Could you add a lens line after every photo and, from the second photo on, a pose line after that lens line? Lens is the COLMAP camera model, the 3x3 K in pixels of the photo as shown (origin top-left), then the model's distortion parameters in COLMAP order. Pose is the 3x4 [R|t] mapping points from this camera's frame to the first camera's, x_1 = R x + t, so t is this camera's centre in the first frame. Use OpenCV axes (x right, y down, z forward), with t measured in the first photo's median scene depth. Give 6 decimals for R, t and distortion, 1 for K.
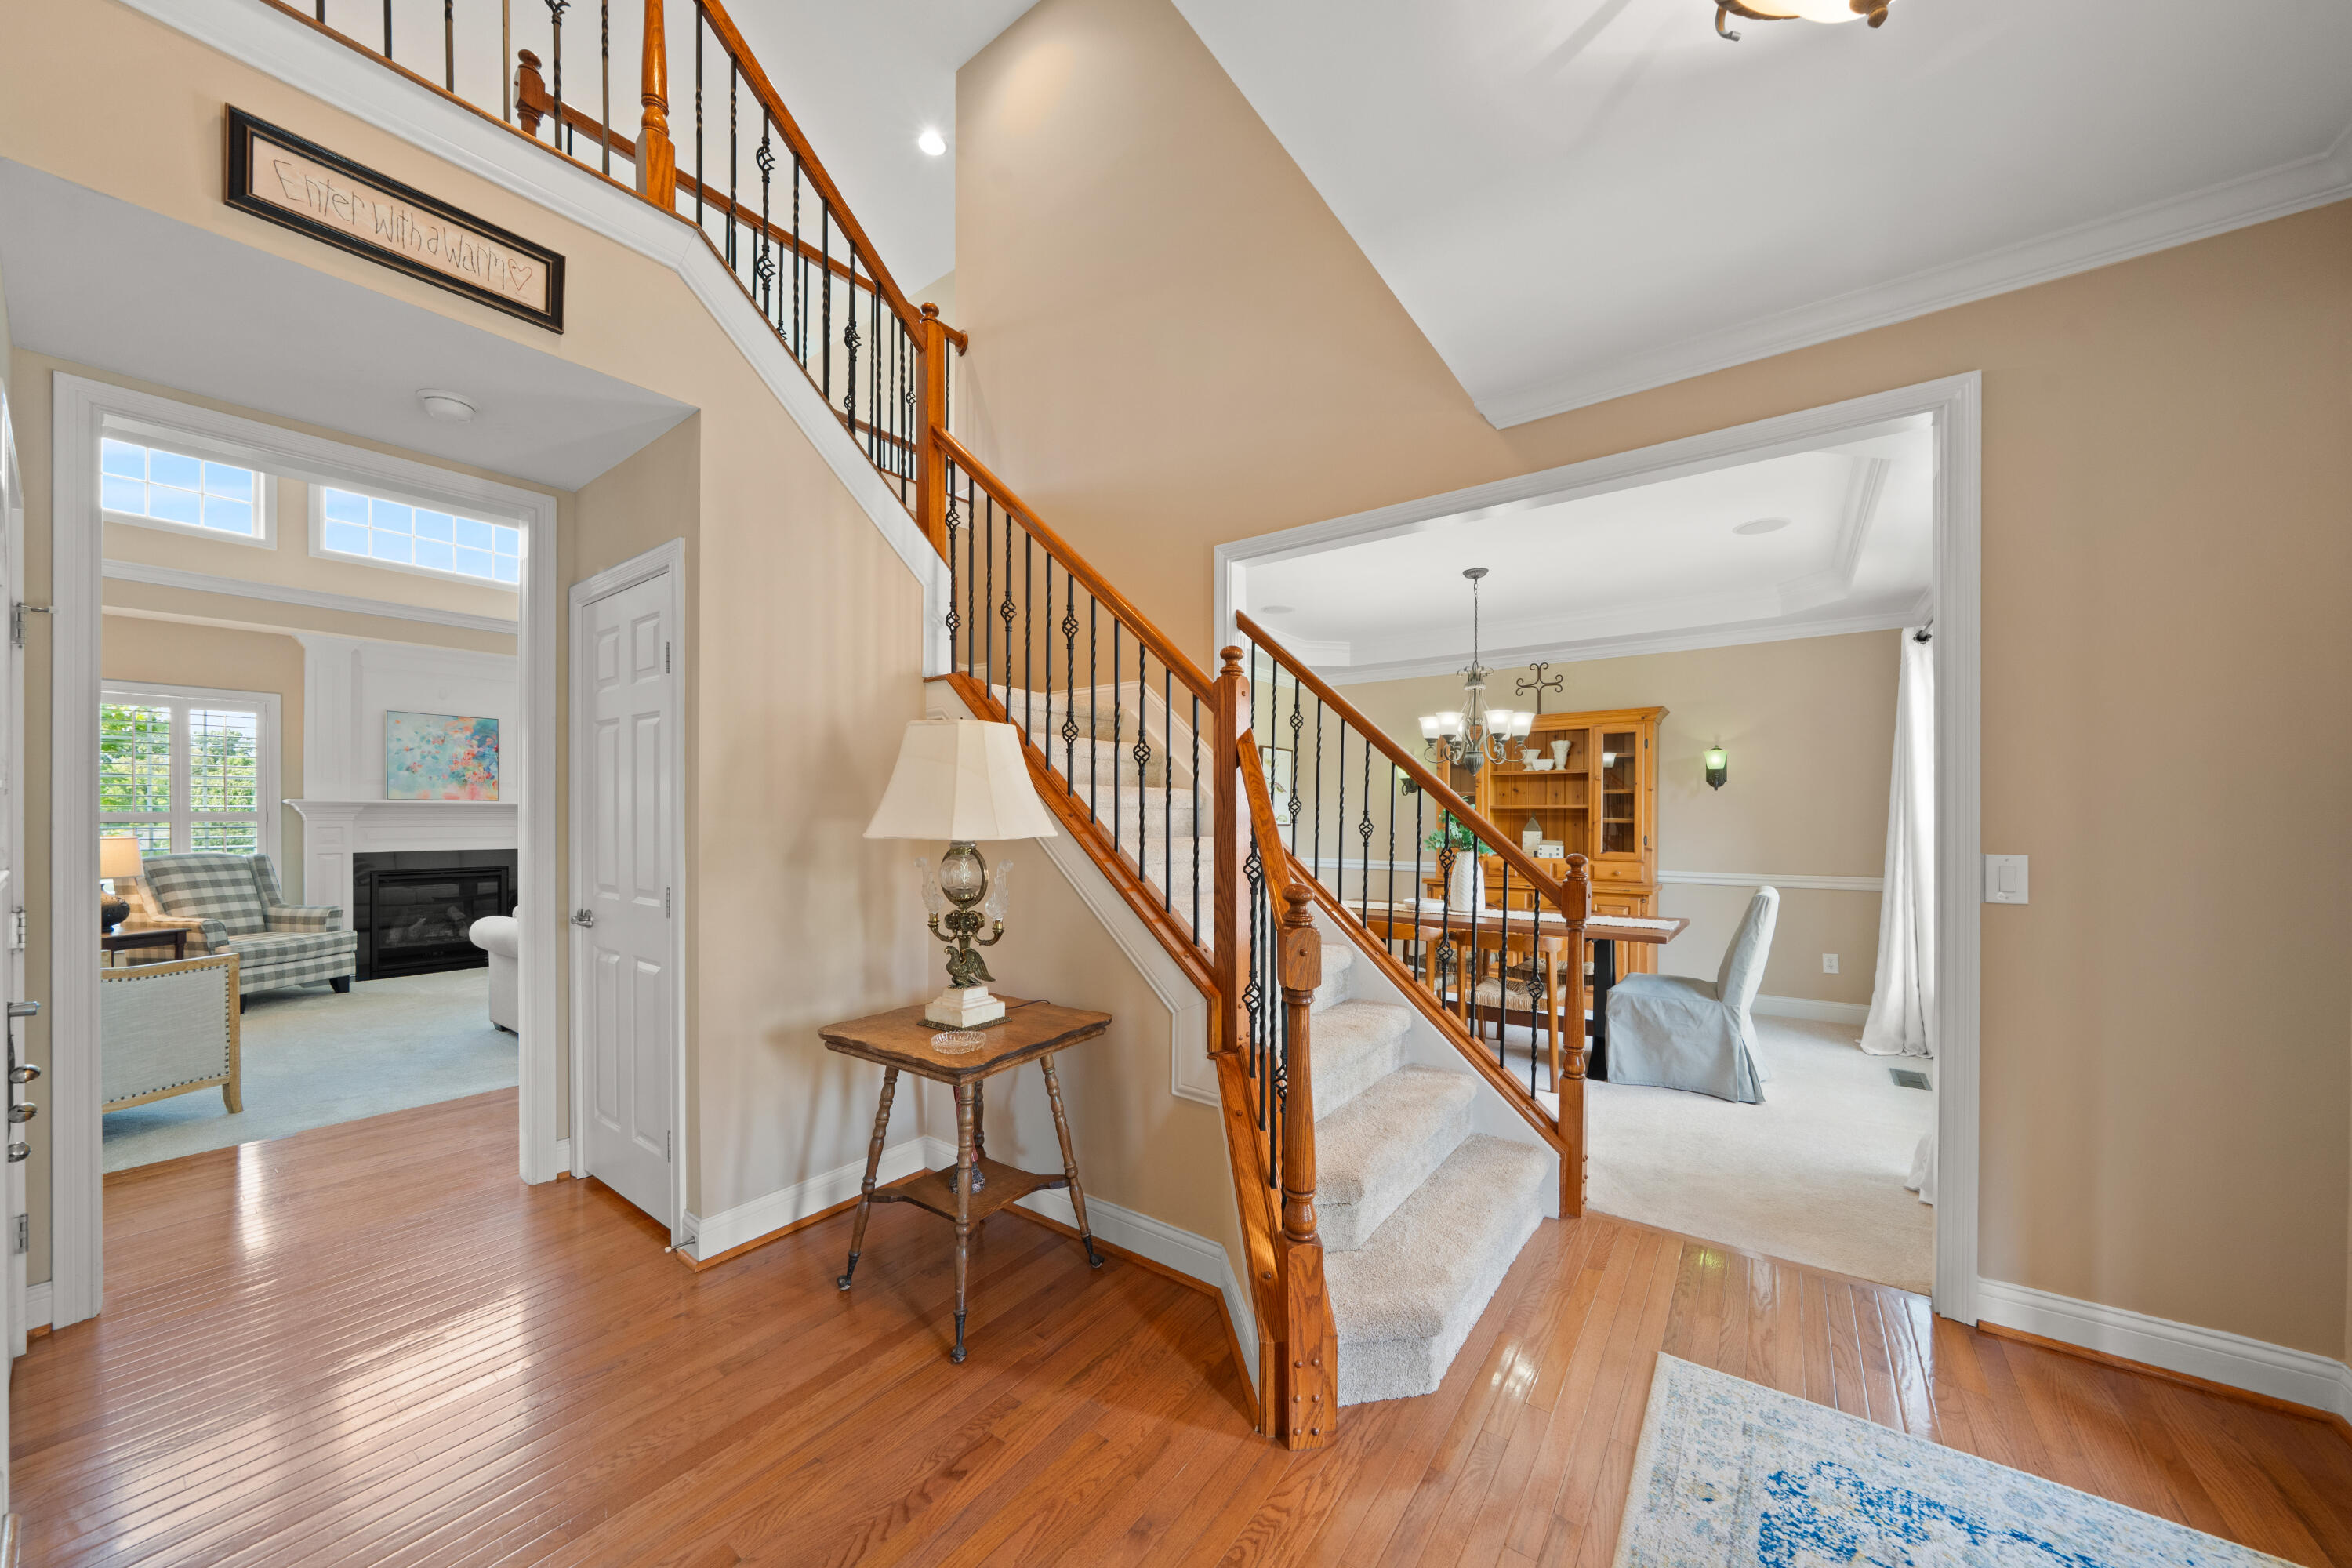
lens RADIAL K [[819.0, 0, 1169.9], [0, 819.0, 821.1], [0, 0, 1]] dist [-0.001574, -0.000159]
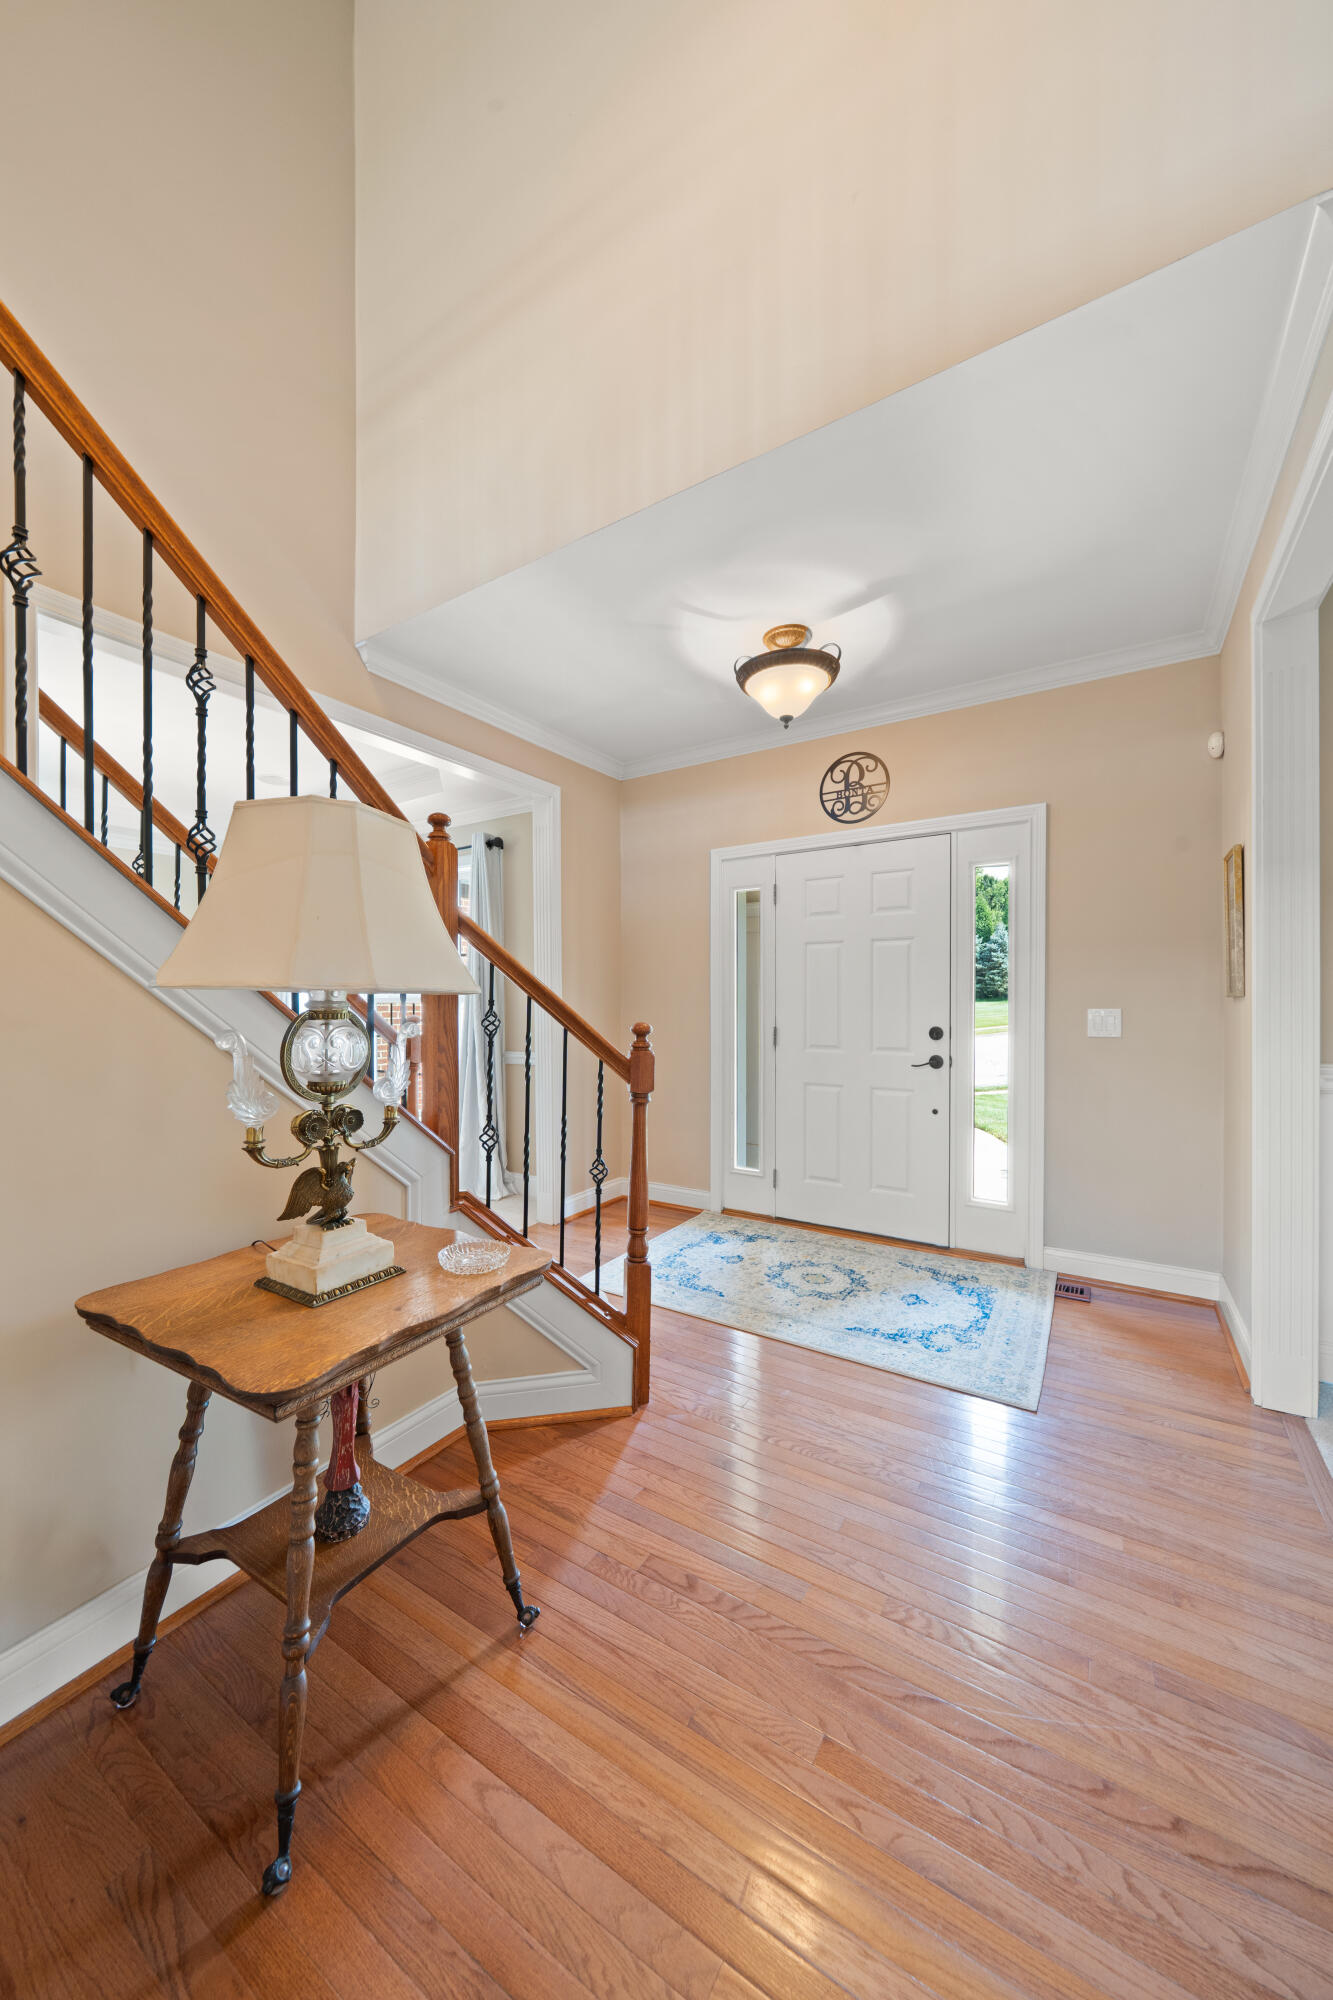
lens RADIAL K [[703.1, 0, 671.9], [0, 703.1, 1005.7], [0, 0, 1]] dist [-0.000533, -0.000051]
pose [[-0.077200, -0.005673, 0.996999, -0.700566], [0.012119, 0.999905, 0.006627, 0.024813], [-0.996942, 0.012594, -0.077124, 0.651227]]
